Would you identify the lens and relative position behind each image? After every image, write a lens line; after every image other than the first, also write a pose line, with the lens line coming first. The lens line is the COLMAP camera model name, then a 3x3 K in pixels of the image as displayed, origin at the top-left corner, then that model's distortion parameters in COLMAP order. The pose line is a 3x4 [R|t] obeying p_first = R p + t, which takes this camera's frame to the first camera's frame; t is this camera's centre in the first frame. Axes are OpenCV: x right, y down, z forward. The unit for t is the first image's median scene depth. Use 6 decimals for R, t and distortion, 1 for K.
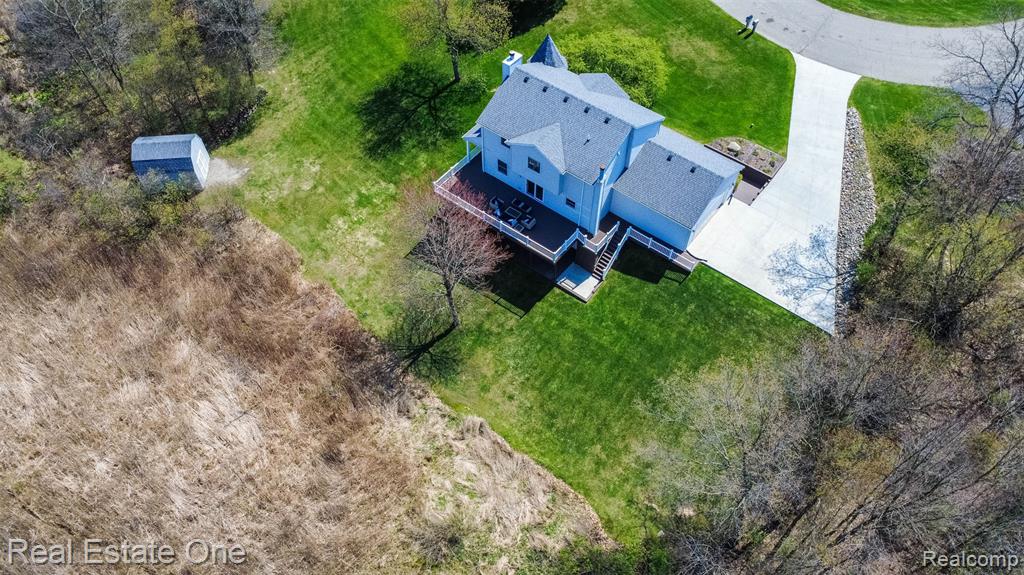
lens RADIAL K [[785.1, 0, 512.0], [0, 785.1, 287.5], [0, 0, 1]] dist [-0.041029, 0.116426]
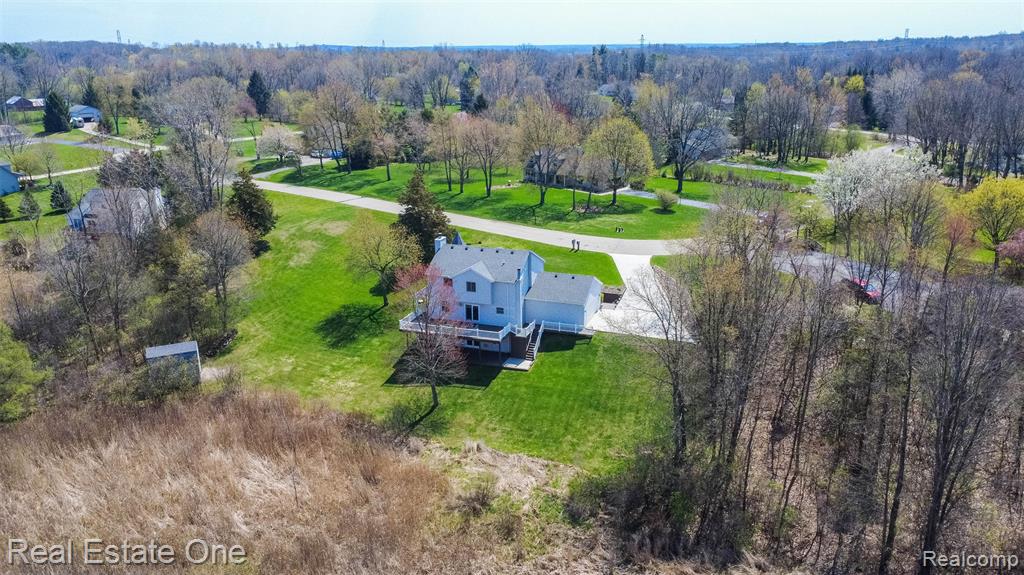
lens RADIAL K [[785.1, 0, 512.0], [0, 785.1, 287.5], [0, 0, 1]] dist [-0.041029, 0.116426]
pose [[0.954792, -0.105028, 0.278101, -0.294106], [0.248431, 0.795680, -0.552427, 0.645579], [-0.163259, 0.596542, 0.785801, -0.156872]]
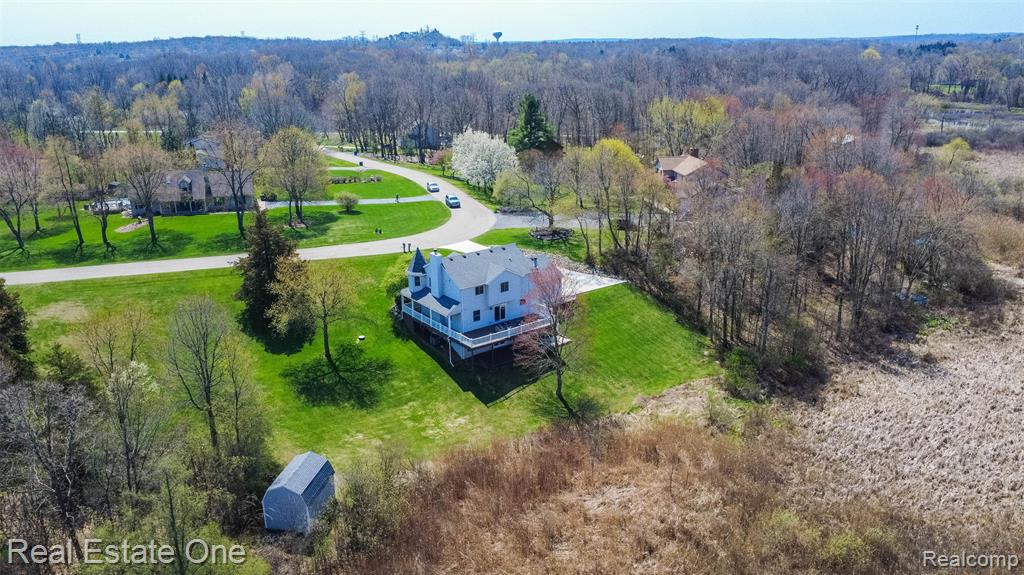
lens RADIAL K [[785.1, 0, 512.0], [0, 785.1, 287.5], [0, 0, 1]] dist [-0.041029, 0.116426]
pose [[0.254282, -0.307317, 0.917004, -1.307142], [0.783200, 0.621707, -0.008825, -0.124771], [-0.567396, 0.720442, 0.398779, 0.368845]]
